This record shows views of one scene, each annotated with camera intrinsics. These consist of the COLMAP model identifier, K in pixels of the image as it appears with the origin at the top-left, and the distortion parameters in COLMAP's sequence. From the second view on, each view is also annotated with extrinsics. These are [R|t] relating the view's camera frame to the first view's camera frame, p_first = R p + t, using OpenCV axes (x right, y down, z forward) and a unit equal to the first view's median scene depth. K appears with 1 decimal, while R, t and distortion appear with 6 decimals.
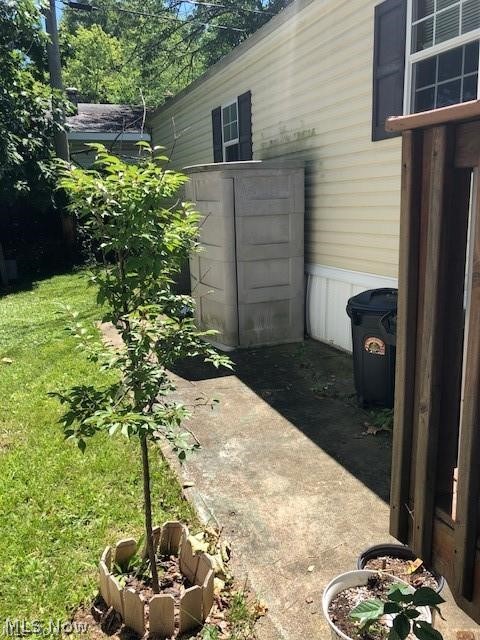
lens RADIAL K [[528.9, 0, 240.0], [0, 528.9, 320.0], [0, 0, 1]] dist [0.001703, 0.005223]
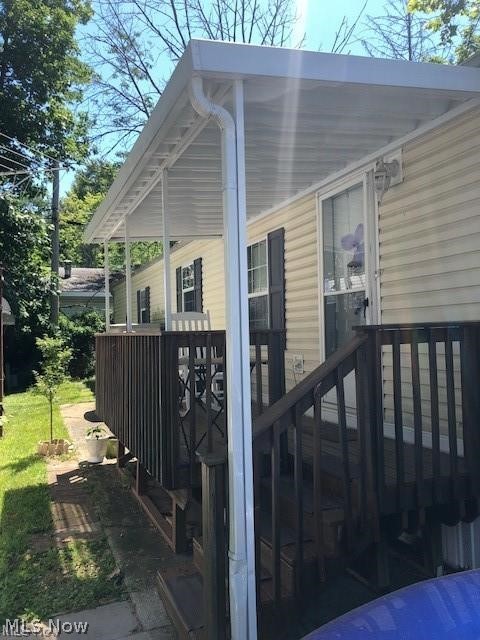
lens RADIAL K [[528.9, 0, 240.0], [0, 528.9, 320.0], [0, 0, 1]] dist [0.001703, 0.005223]
pose [[0.999911, 0.011964, 0.005959, 0.222550], [-0.010151, 0.969789, -0.243735, 0.104454], [-0.008695, 0.243652, 0.969824, -0.559819]]
